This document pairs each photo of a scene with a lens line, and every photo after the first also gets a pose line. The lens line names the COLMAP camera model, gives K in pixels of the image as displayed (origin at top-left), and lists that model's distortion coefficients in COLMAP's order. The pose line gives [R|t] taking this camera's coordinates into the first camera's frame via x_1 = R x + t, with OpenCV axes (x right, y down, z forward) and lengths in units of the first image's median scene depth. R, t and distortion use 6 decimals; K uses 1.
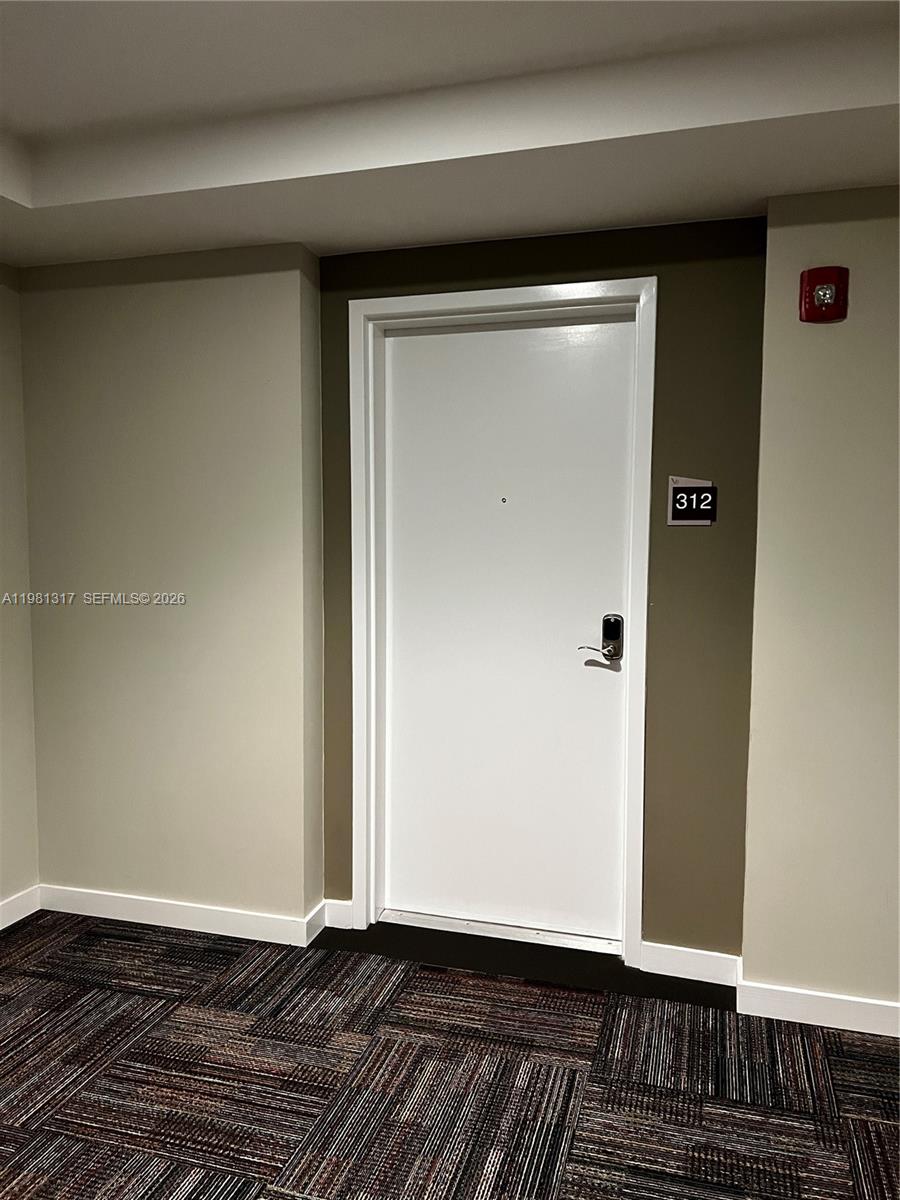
lens RADIAL K [[876.5, 0, 452.2], [0, 876.5, 601.9], [0, 0, 1]] dist [0.012638, -0.012267]
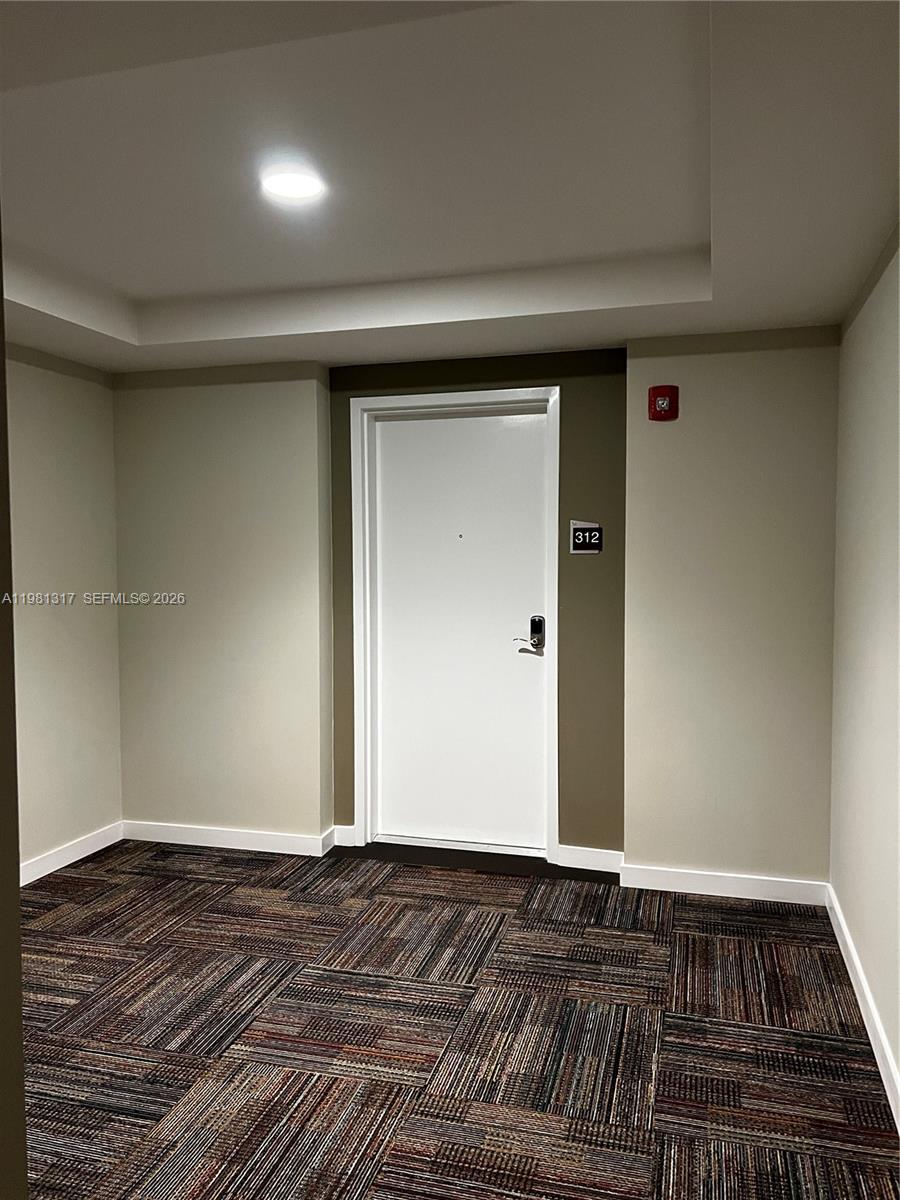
lens RADIAL K [[876.5, 0, 451.4], [0, 876.5, 598.0], [0, 0, 1]] dist [0.012638, -0.012267]
pose [[0.999856, -0.008662, 0.014615, 0.025620], [0.009093, 0.999519, -0.029646, 0.028469], [-0.014351, 0.029774, 0.999454, -0.460137]]
